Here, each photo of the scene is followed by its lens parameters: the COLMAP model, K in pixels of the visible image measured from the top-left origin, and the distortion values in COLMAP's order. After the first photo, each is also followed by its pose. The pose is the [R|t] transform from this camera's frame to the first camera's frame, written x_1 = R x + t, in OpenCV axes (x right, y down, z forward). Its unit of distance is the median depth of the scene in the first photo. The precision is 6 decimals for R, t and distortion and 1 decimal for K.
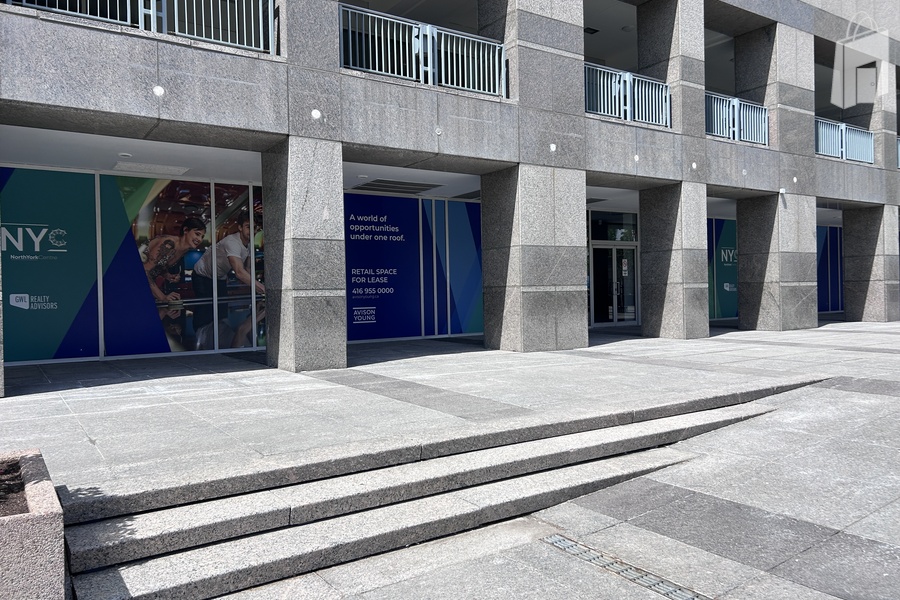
lens RADIAL K [[677.3, 0, 450.2], [0, 677.3, 297.1], [0, 0, 1]] dist [0.032142, -0.043339]
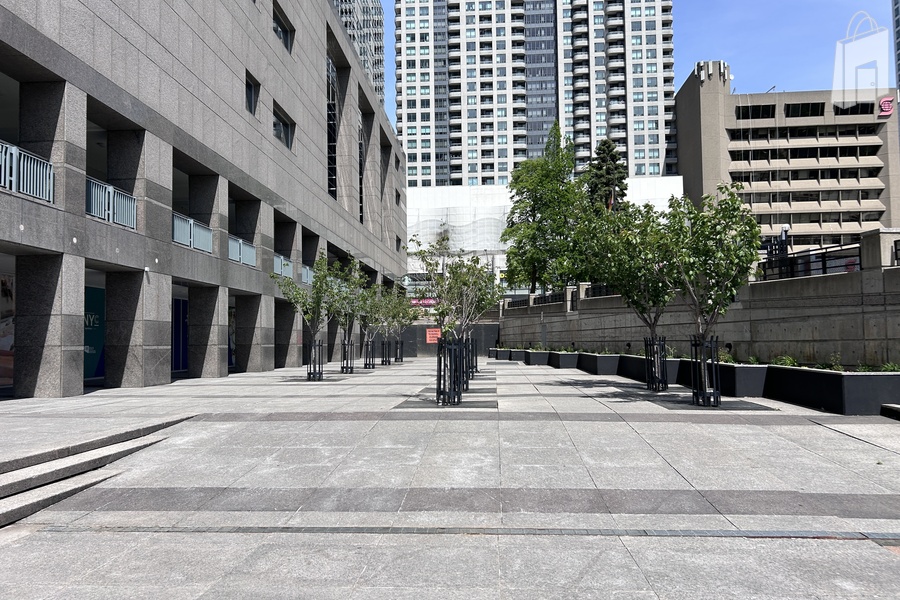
lens RADIAL K [[677.3, 0, 443.7], [0, 677.3, 315.2], [0, 0, 1]] dist [0.032142, -0.043339]
pose [[0.617262, 0.046162, 0.785403, -0.153117], [0.004724, 0.998042, -0.062372, 0.001786], [-0.786744, 0.042210, 0.615835, -0.173794]]
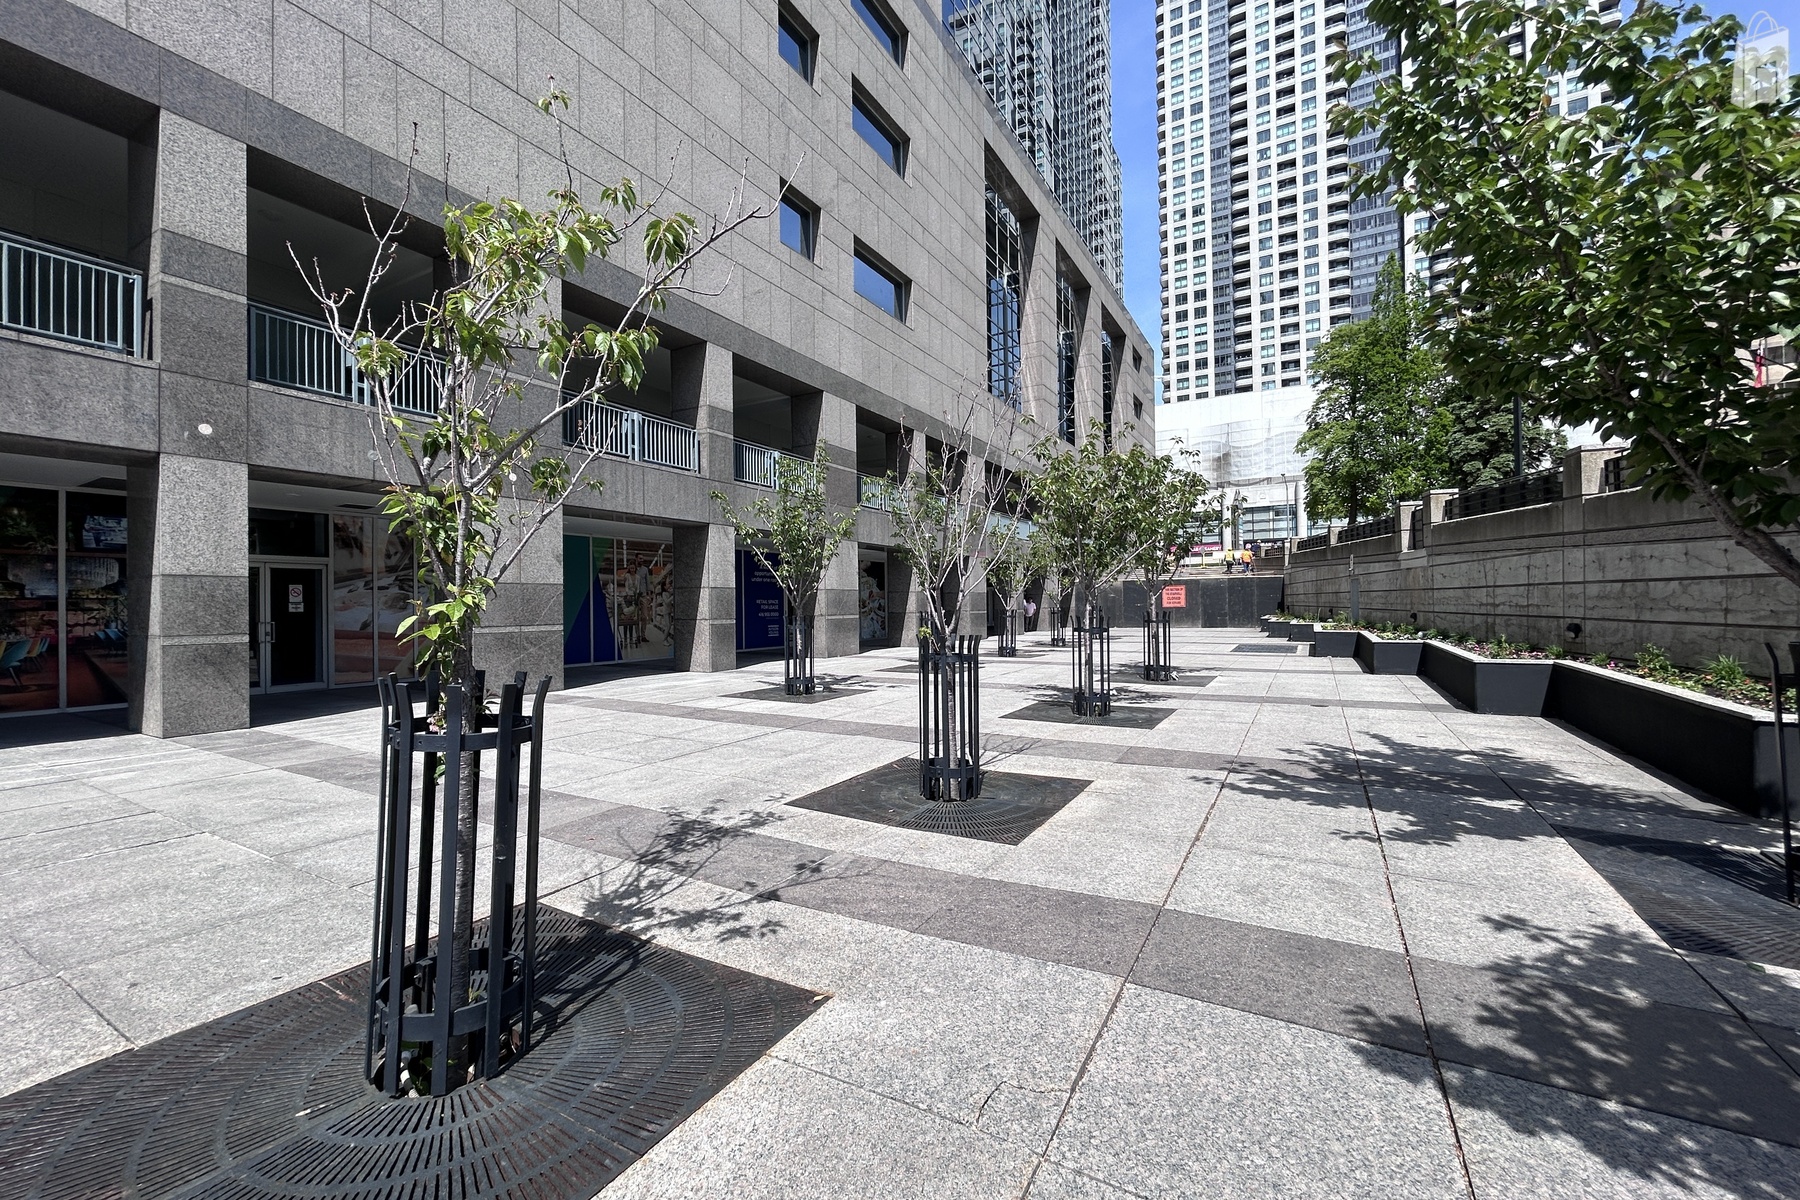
lens RADIAL K [[726.7, 0, 896.9], [0, 726.7, 597.9], [0, 0, 1]] dist [-0.003892, 0.002222]
pose [[0.896477, 0.013982, 0.442869, 0.672695], [-0.003779, 0.999707, -0.023913, -0.044235], [-0.443073, 0.019764, 0.896267, 0.222925]]
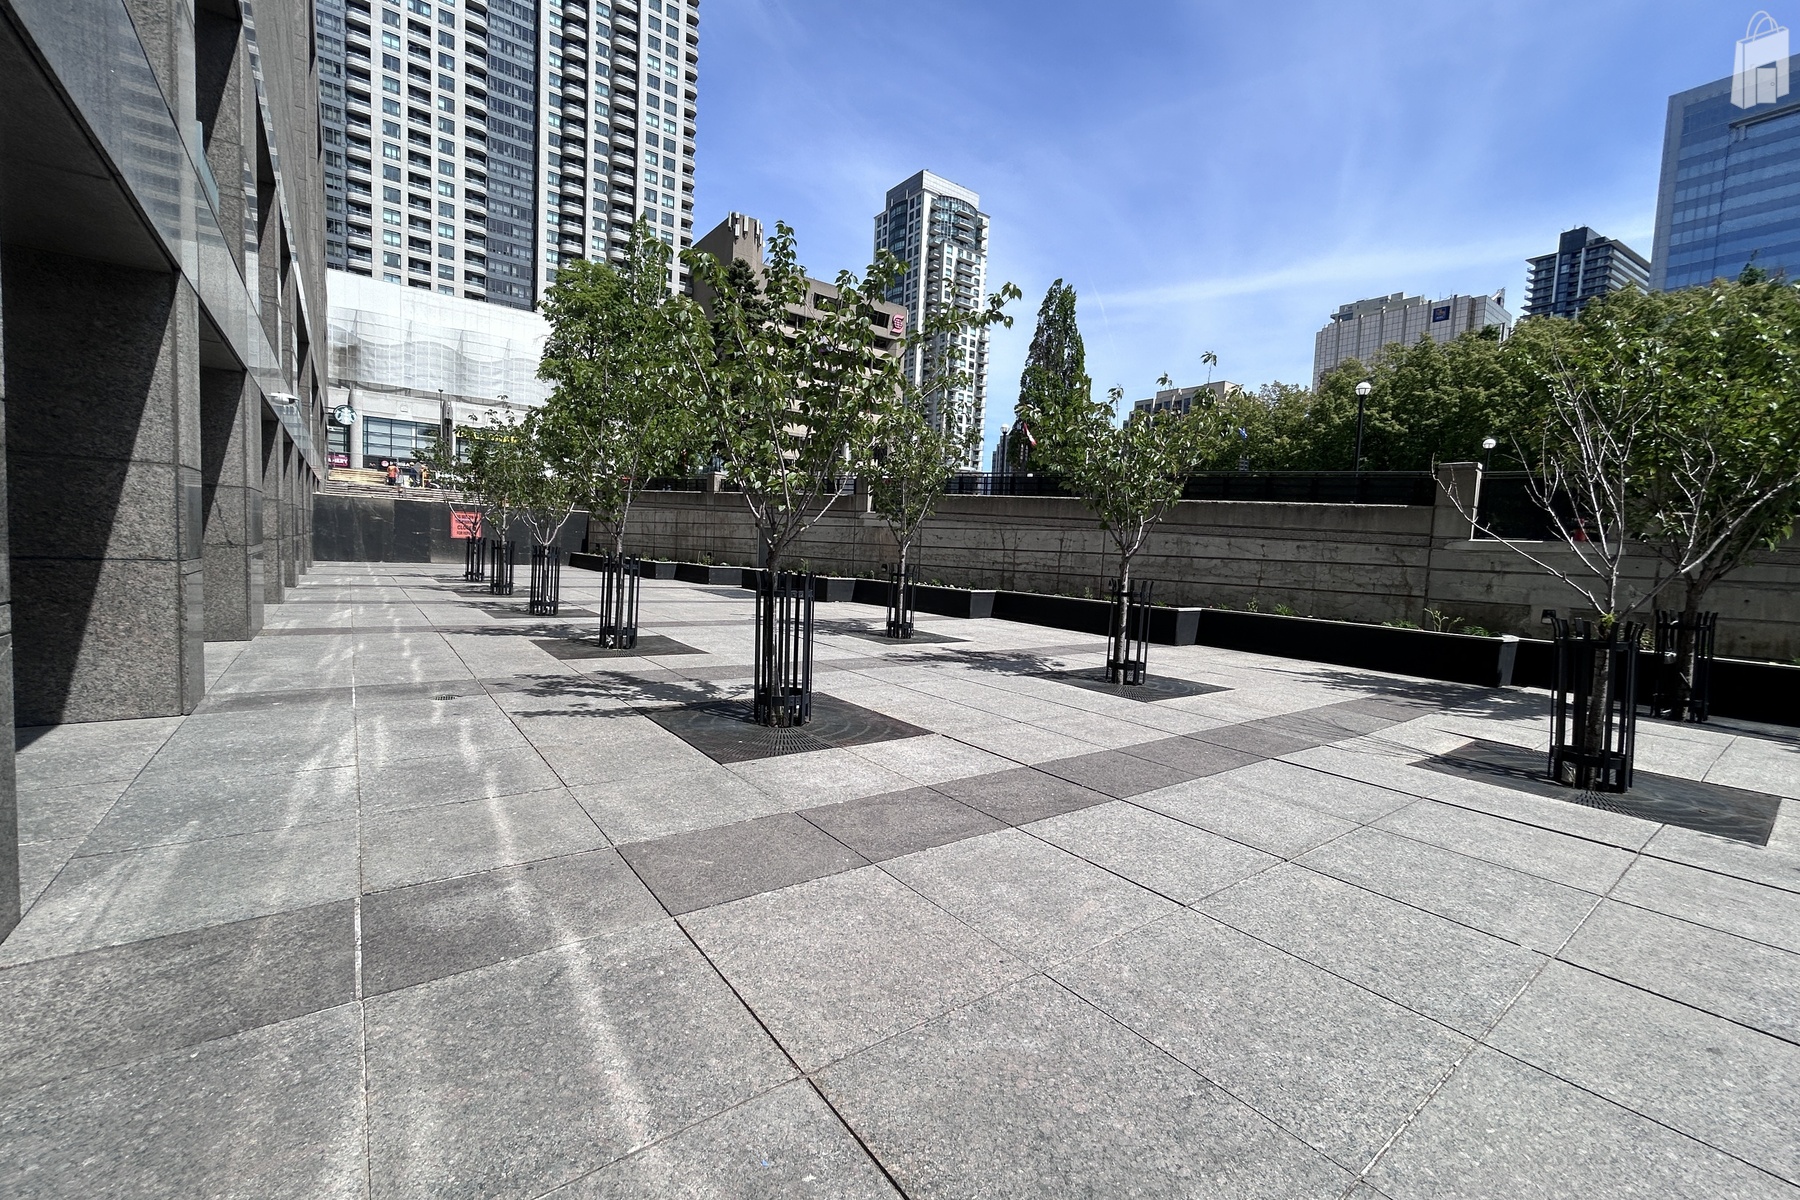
lens RADIAL K [[726.7, 0, 899.5], [0, 726.7, 600.5], [0, 0, 1]] dist [-0.003892, 0.002222]
pose [[-0.060984, -0.049204, 0.996925, 0.478136], [-0.039103, 0.998135, 0.046872, -0.034801], [-0.997372, -0.036124, -0.062795, 1.074129]]
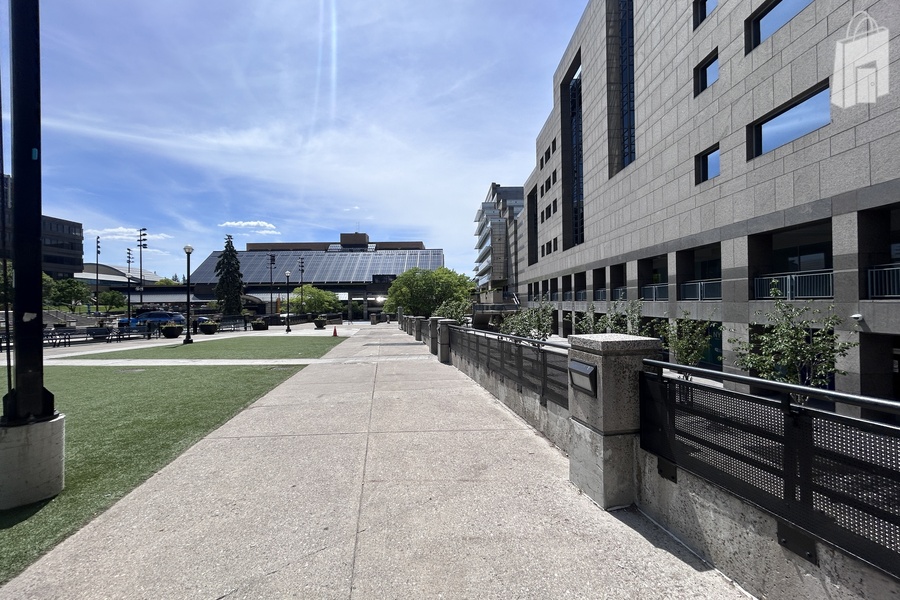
lens RADIAL K [[363.4, 0, 448.3], [0, 363.4, 300.3], [0, 0, 1]] dist [-0.003892, 0.002222]
pose [[-0.555918, 0.022526, -0.830932, 2.933418], [0.018636, 0.999719, 0.014634, -0.327209], [0.831029, -0.007350, -0.556181, 1.545130]]
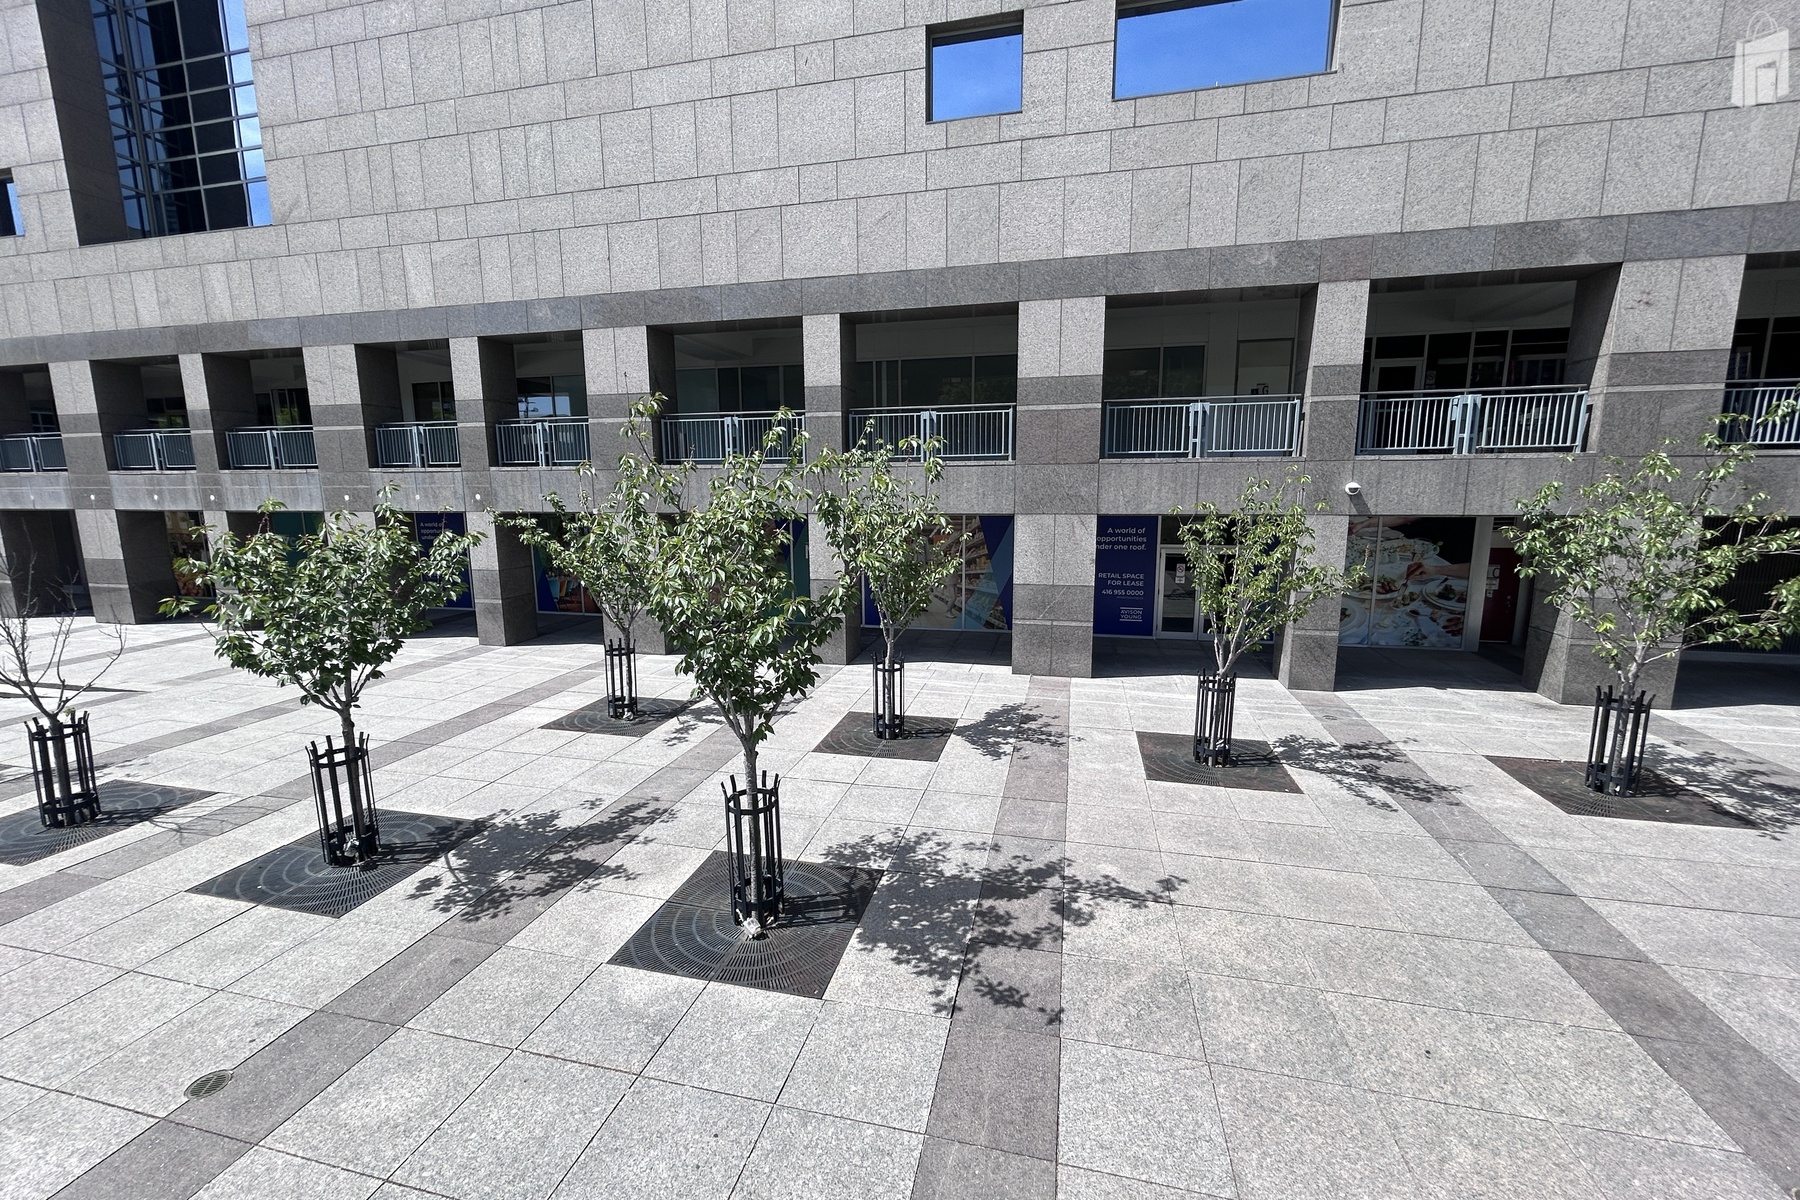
lens RADIAL K [[726.7, 0, 884.0], [0, 726.7, 595.6], [0, 0, 1]] dist [-0.003892, 0.002222]
pose [[0.672483, 0.131536, -0.728330, 1.893575], [-0.010750, 0.985712, 0.168094, -0.265939], [0.740034, -0.105211, 0.664289, 0.747047]]
